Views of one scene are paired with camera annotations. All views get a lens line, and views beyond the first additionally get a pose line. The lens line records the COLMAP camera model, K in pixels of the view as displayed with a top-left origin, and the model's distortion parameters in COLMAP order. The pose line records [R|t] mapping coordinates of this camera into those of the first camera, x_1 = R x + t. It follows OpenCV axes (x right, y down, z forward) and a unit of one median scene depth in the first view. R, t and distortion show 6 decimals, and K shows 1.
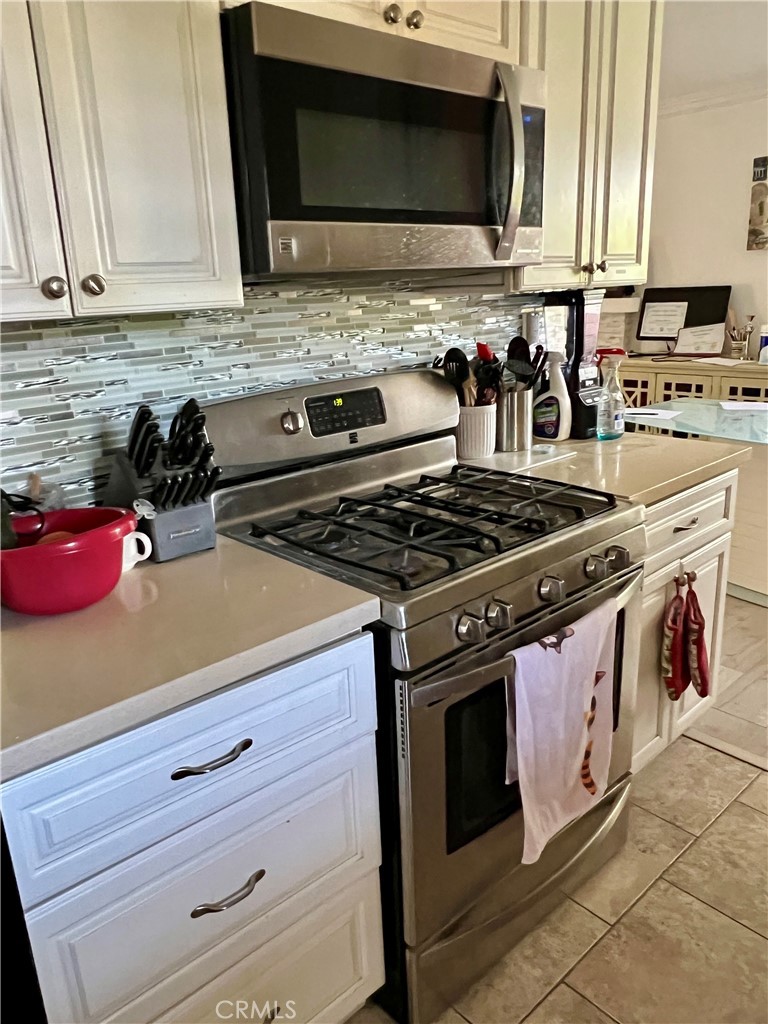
lens RADIAL K [[743.1, 0, 384.0], [0, 743.1, 512.0], [0, 0, 1]] dist [-0.001500, 0.001479]
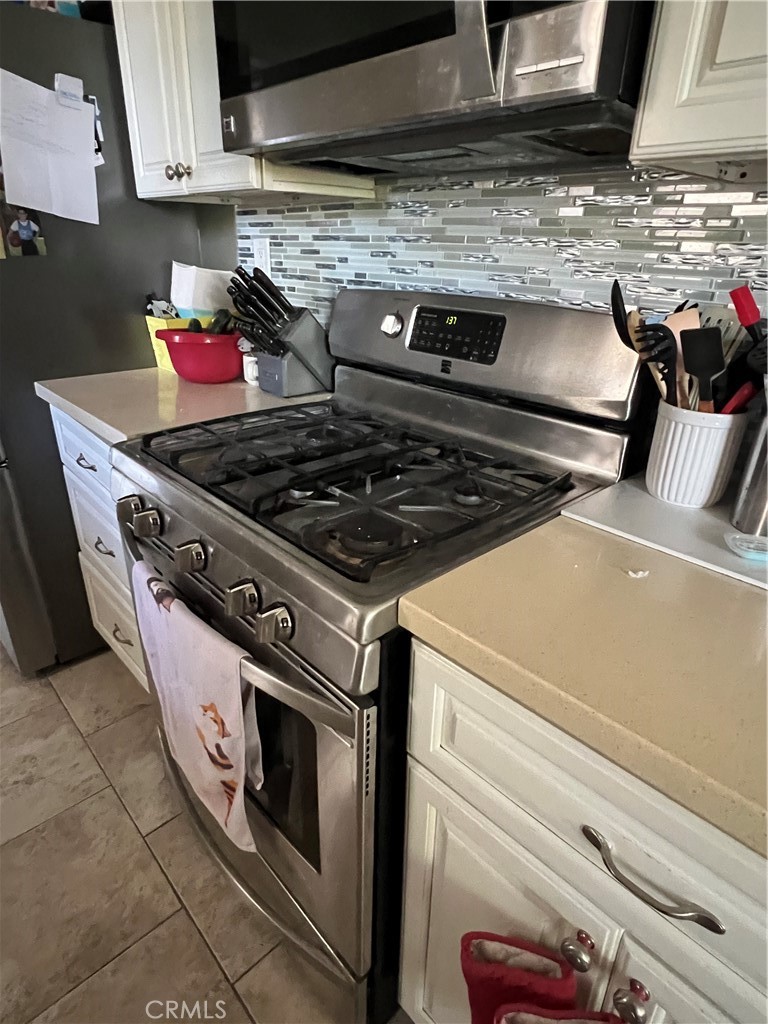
lens RADIAL K [[591.4, 0, 384.0], [0, 591.4, 512.0], [0, 0, 1]] dist [-0.004588, -0.000282]
pose [[0.008845, 0.456567, -0.889645, 0.639121], [-0.310762, 0.846881, 0.431531, -0.230839], [0.950447, 0.272651, 0.149374, 0.890854]]
